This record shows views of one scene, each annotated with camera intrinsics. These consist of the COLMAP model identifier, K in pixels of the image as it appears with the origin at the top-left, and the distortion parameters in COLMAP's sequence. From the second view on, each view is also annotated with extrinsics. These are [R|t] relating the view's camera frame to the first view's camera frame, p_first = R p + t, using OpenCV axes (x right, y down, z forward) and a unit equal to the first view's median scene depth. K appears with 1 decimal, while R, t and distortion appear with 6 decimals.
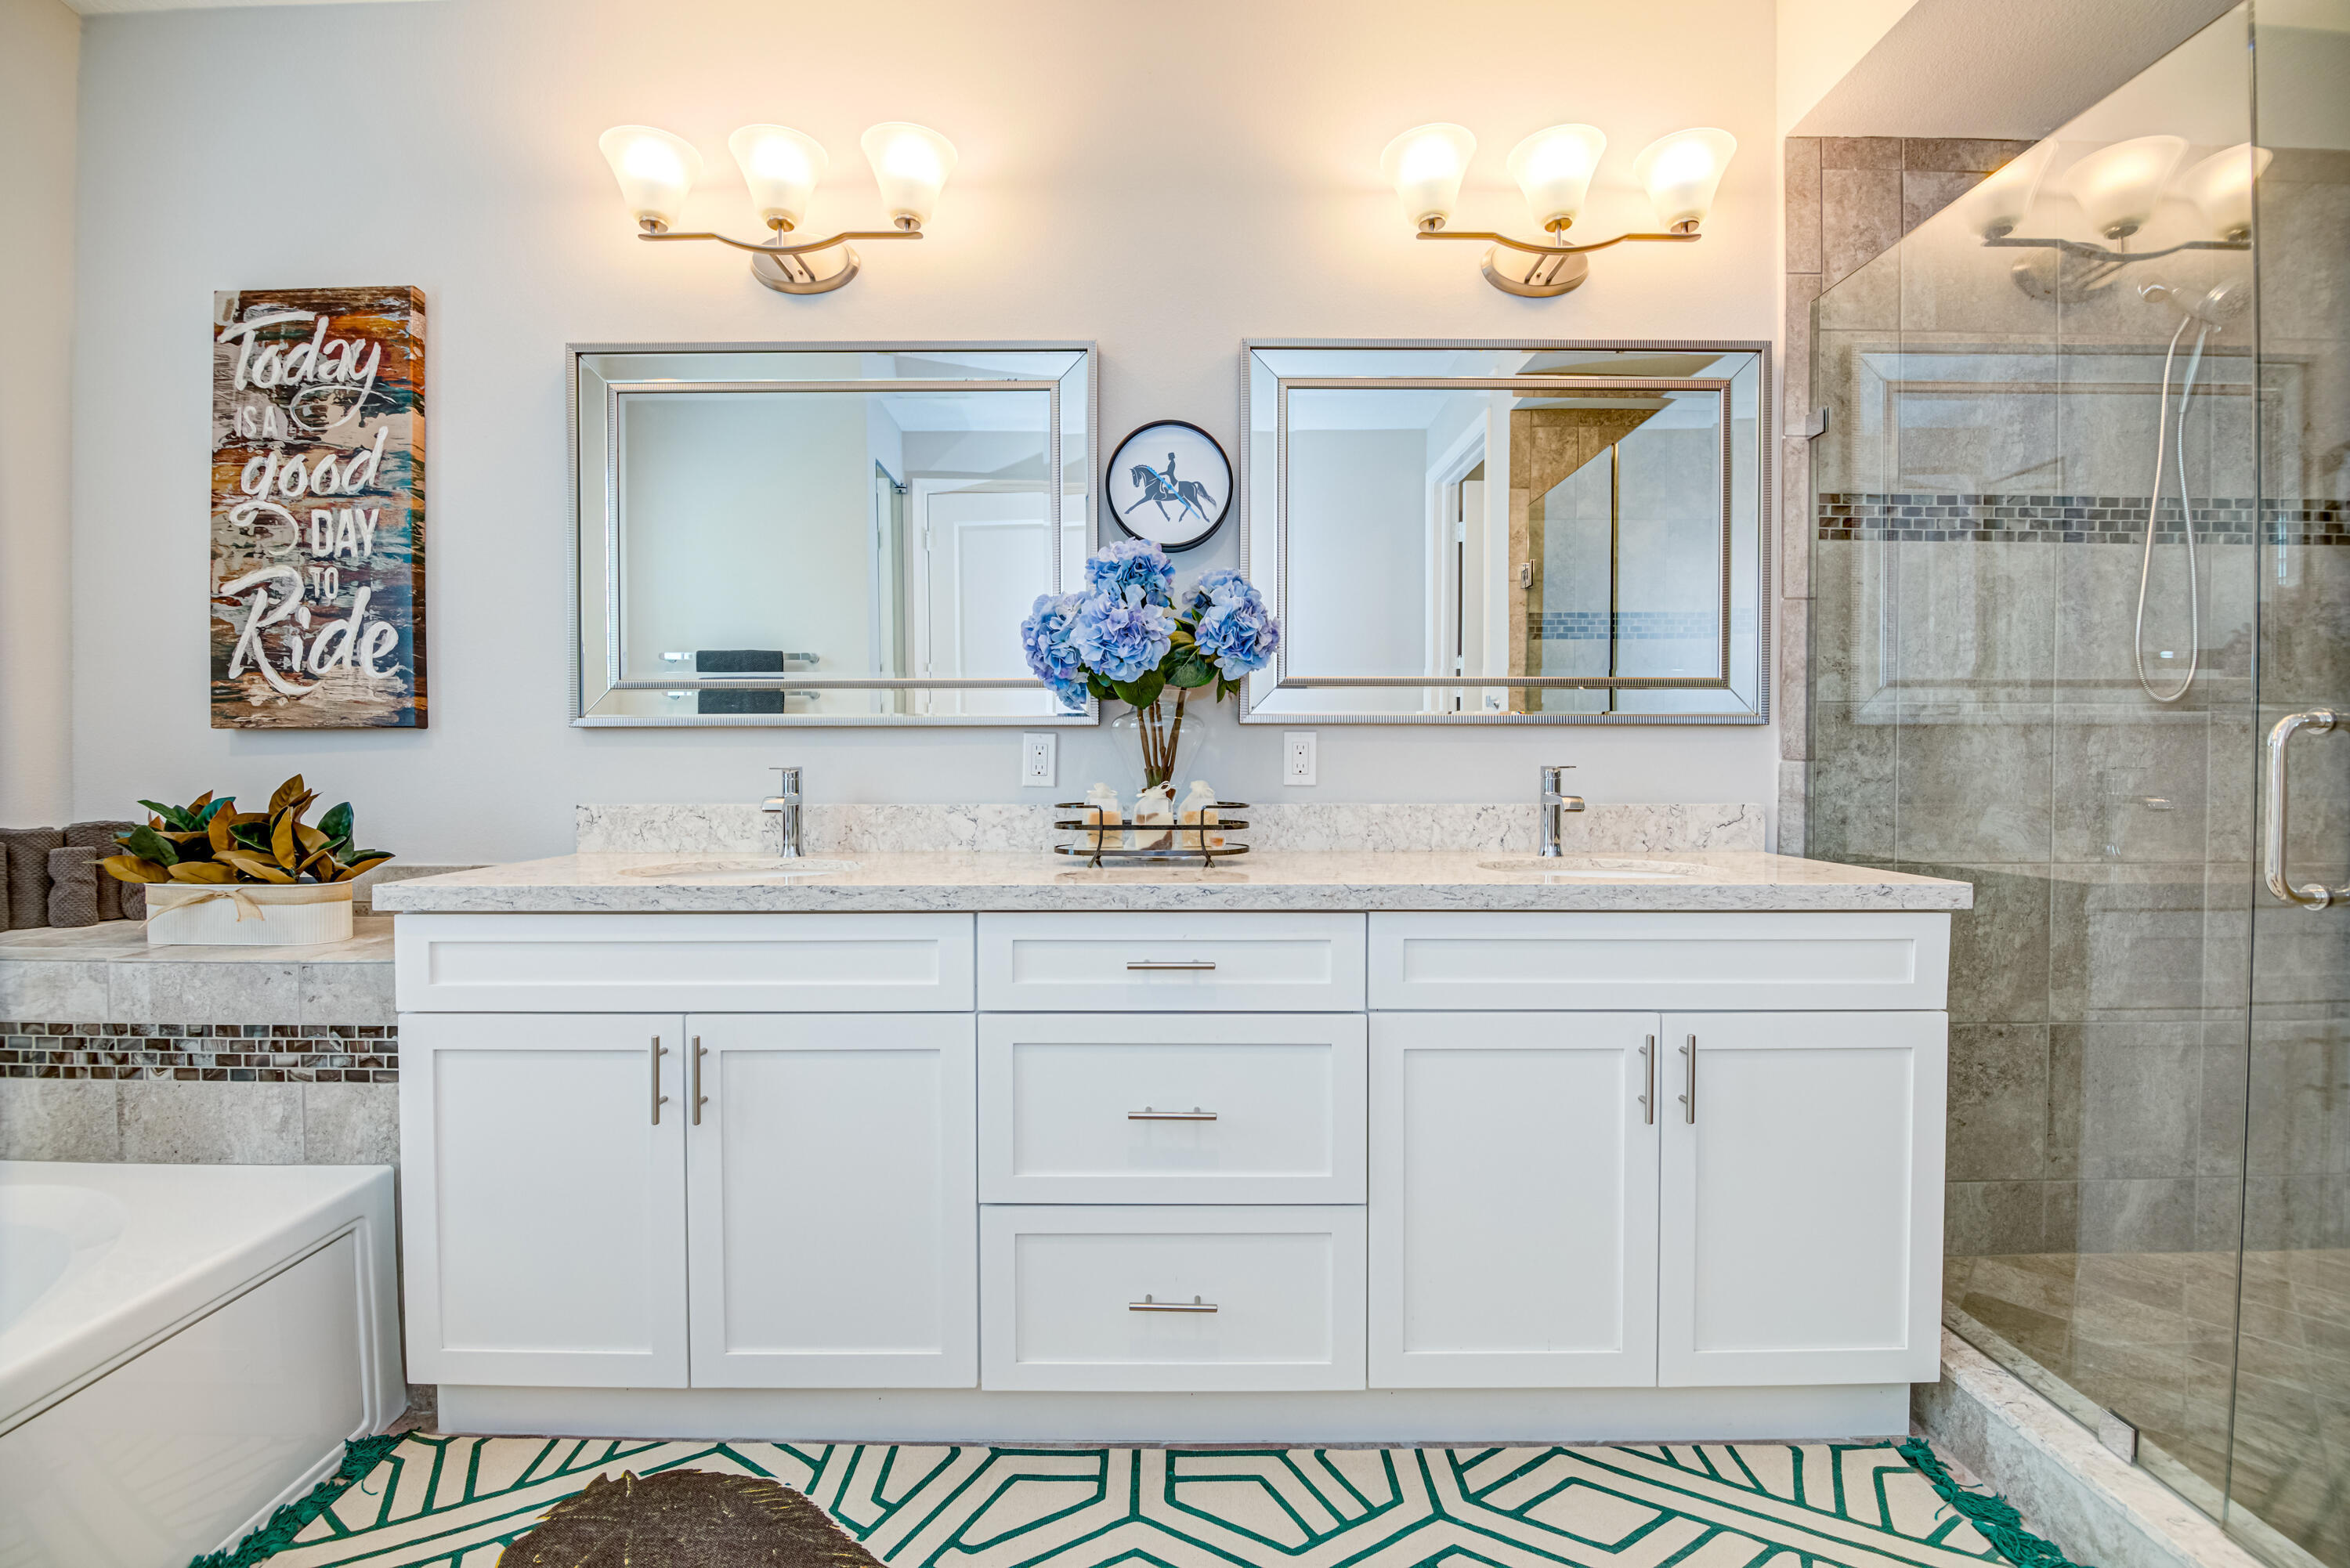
lens RADIAL K [[1019.5, 0, 1167.1], [0, 1019.5, 781.1], [0, 0, 1]] dist [0.001056, -0.011395]
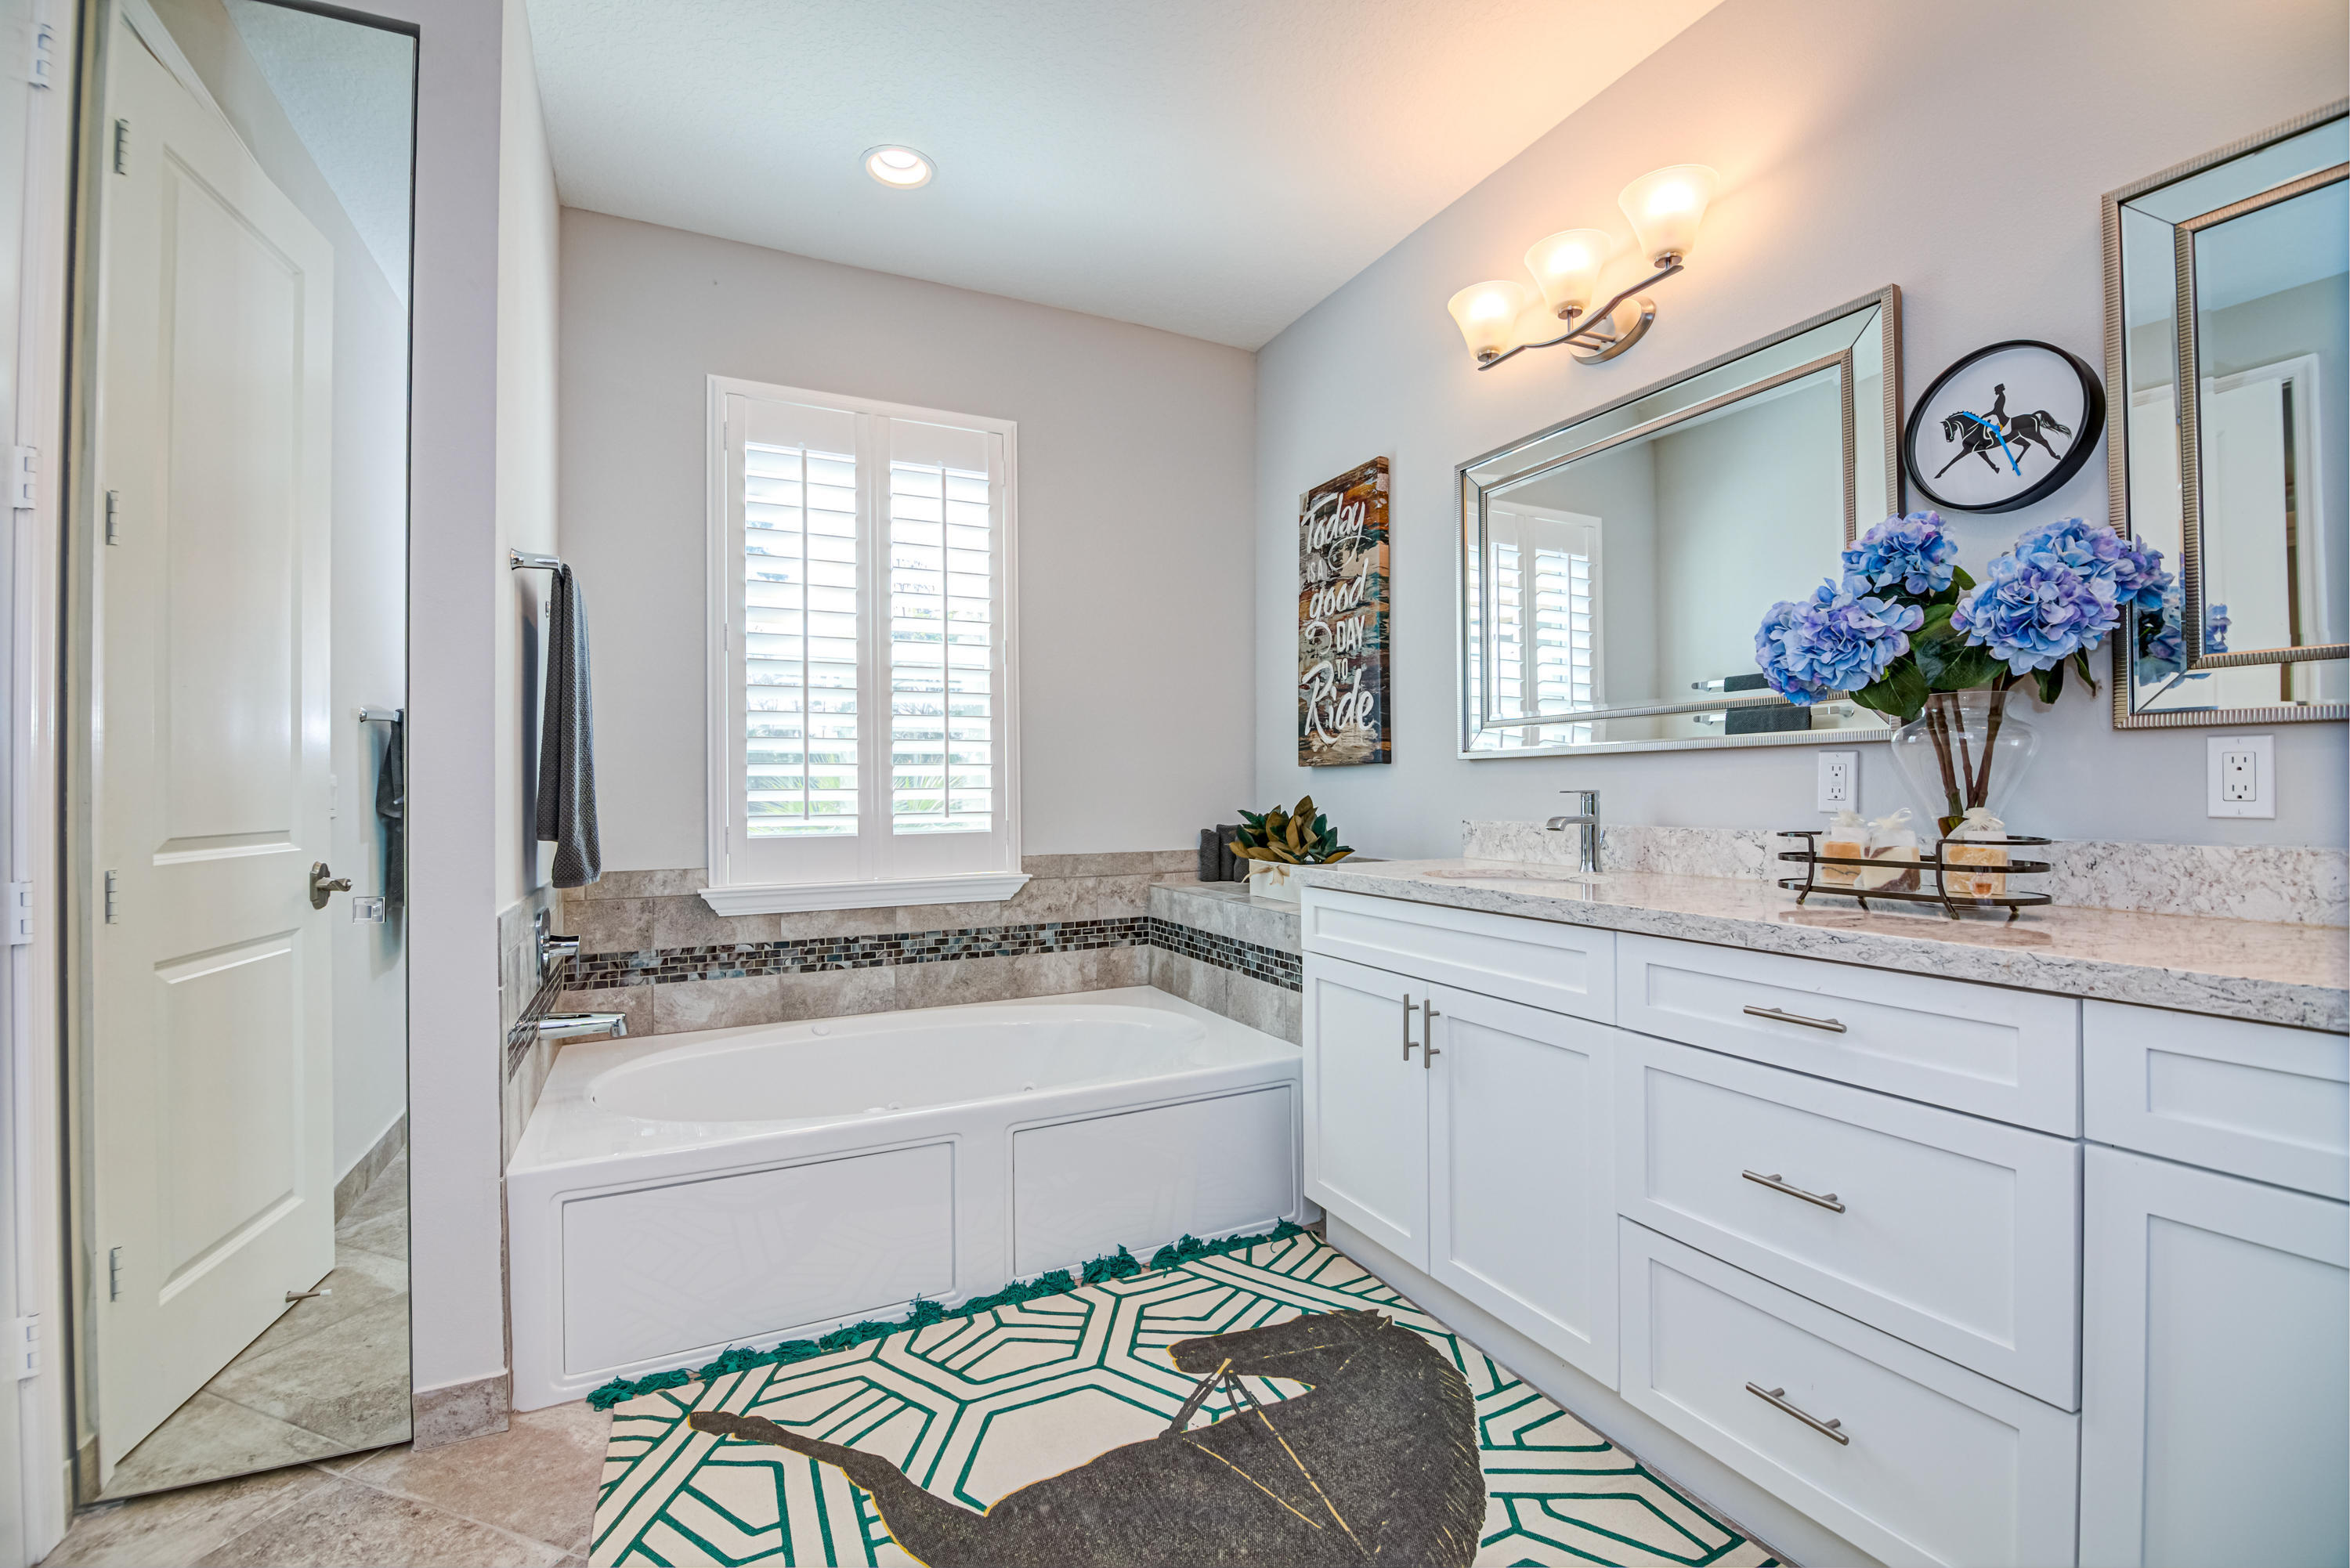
lens RADIAL K [[1019.5, 0, 1167.1], [0, 1019.5, 781.1], [0, 0, 1]] dist [0.001056, -0.011395]
pose [[0.439096, -0.008831, -0.898397, 0.421982], [-0.010320, 0.999836, -0.014872, -0.002899], [0.898381, 0.015802, 0.438933, 0.100121]]
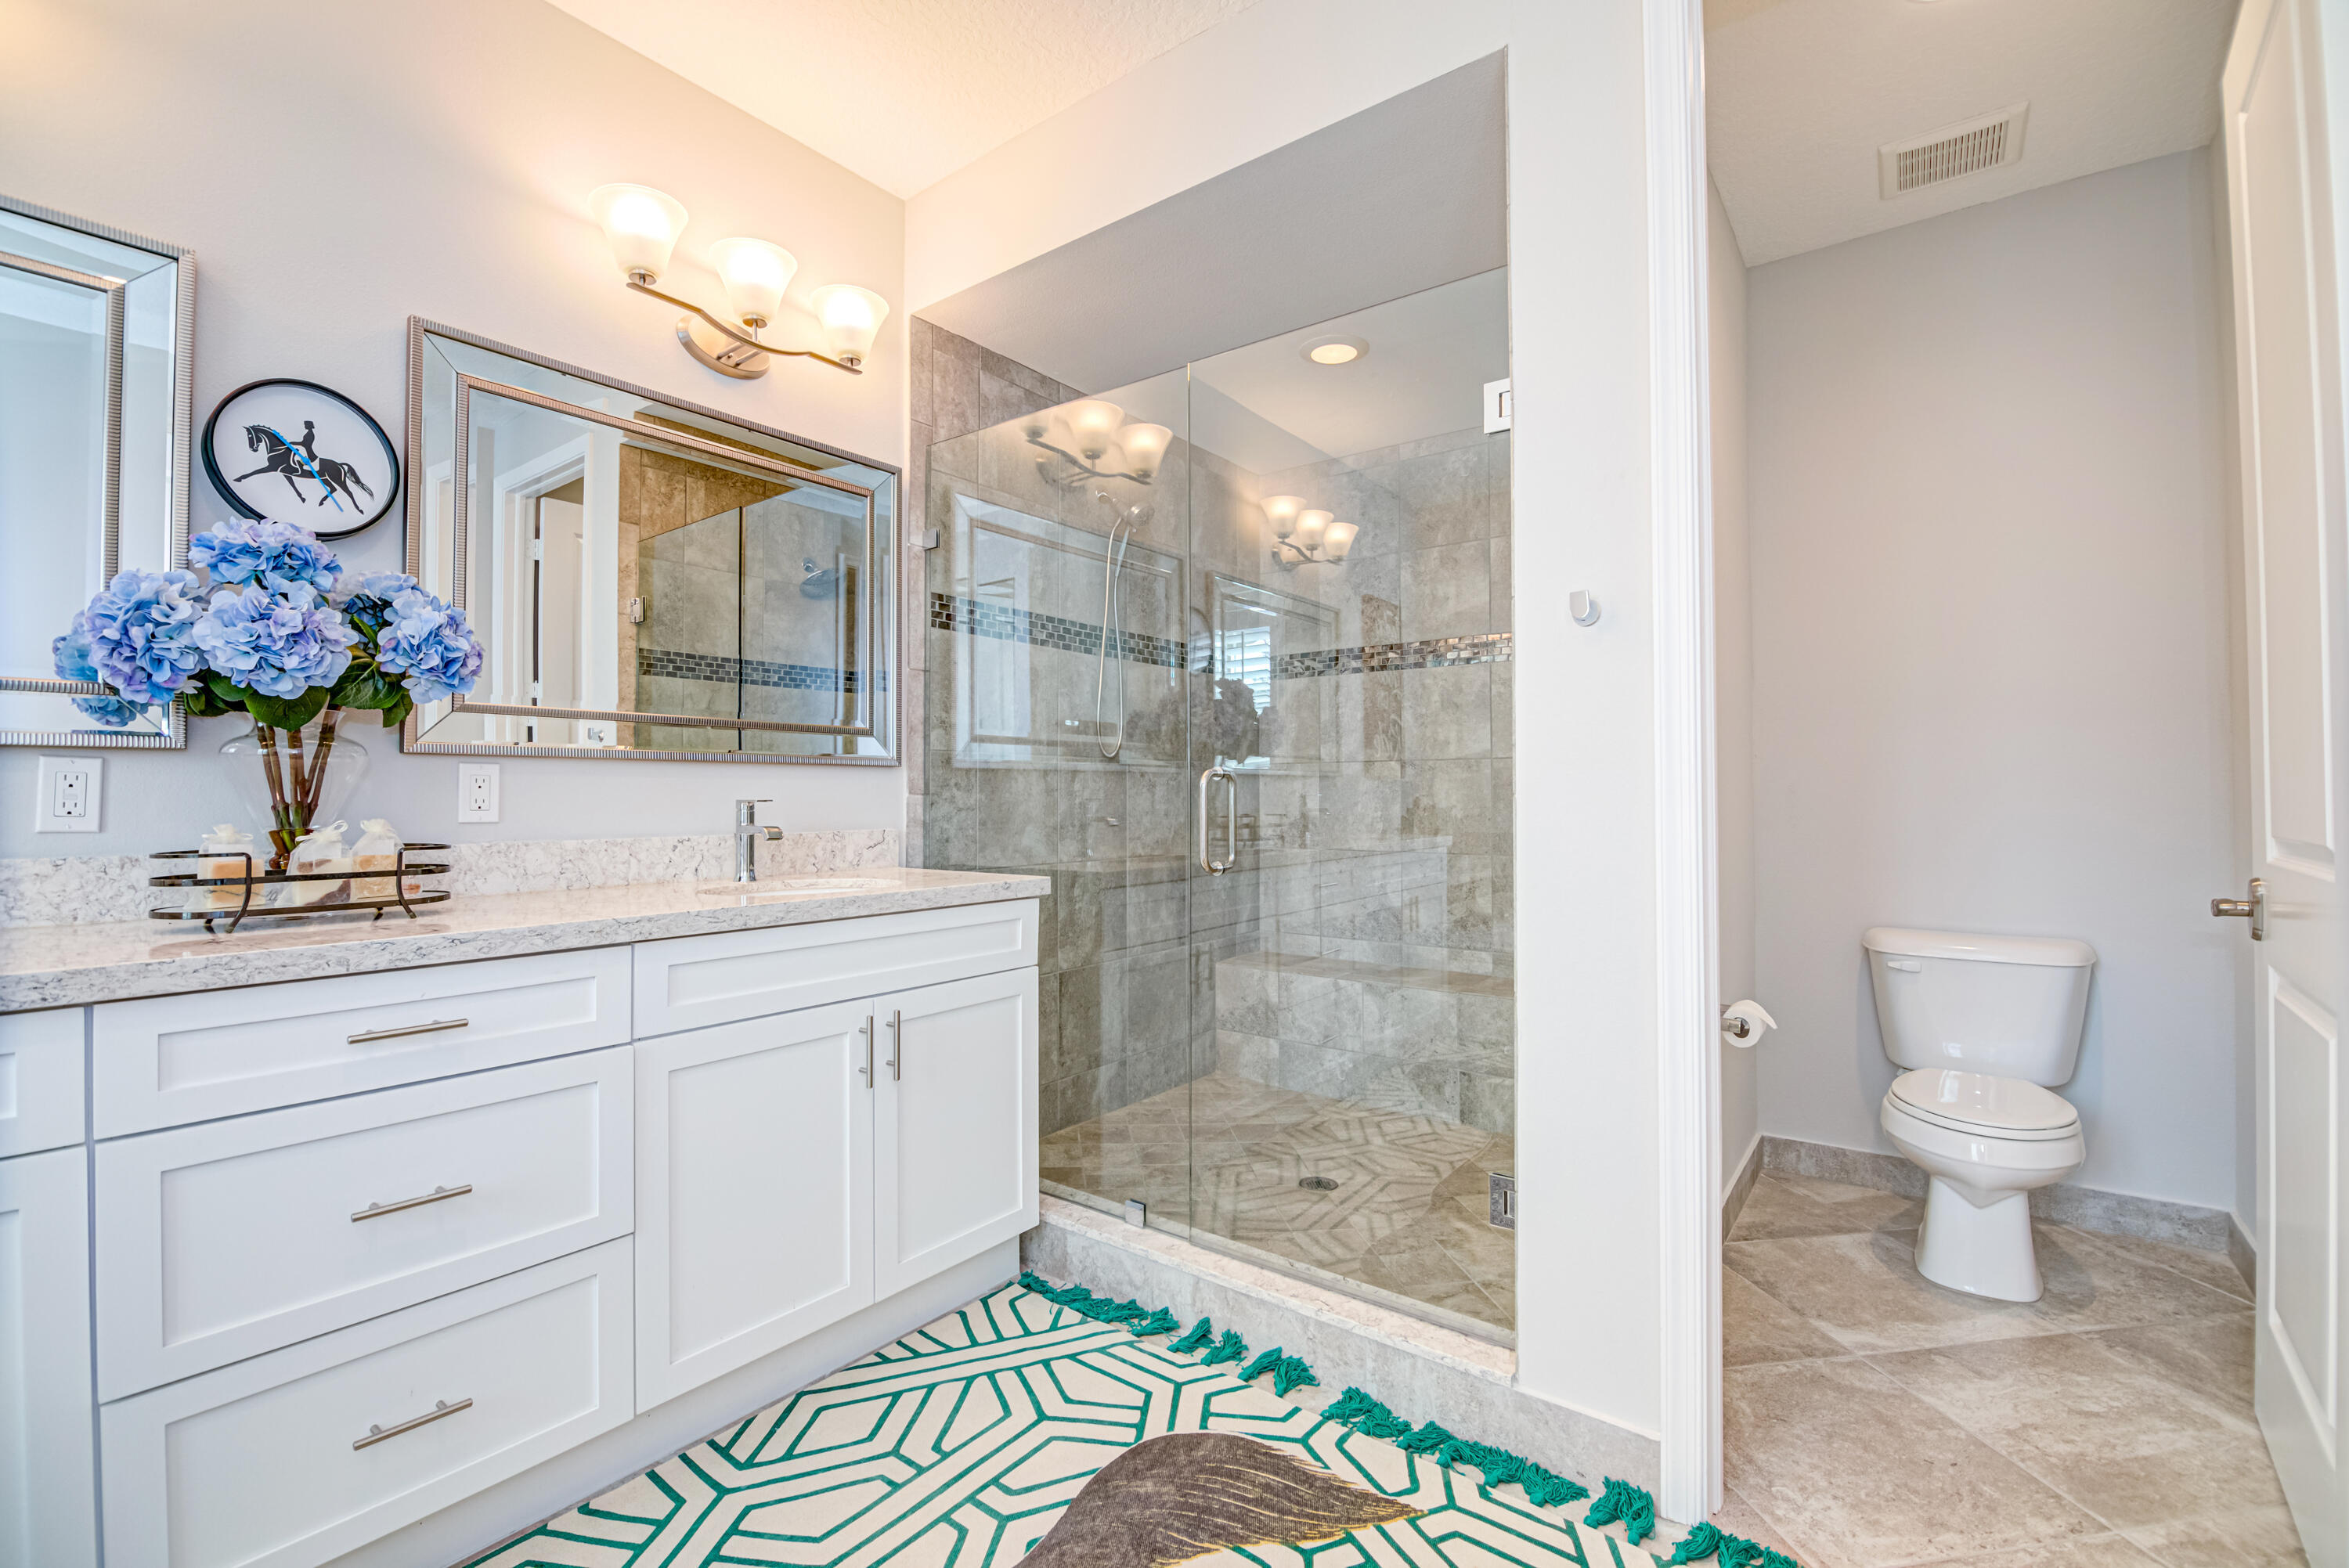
lens RADIAL K [[1019.1, 0, 1166.6], [0, 1019.1, 781.1], [0, 0, 1]] dist [0.001056, -0.011395]
pose [[0.607523, 0.009695, 0.794243, -0.224468], [0.016447, 0.999558, -0.024782, -0.000246], [-0.794132, 0.028118, 0.607095, -0.037185]]
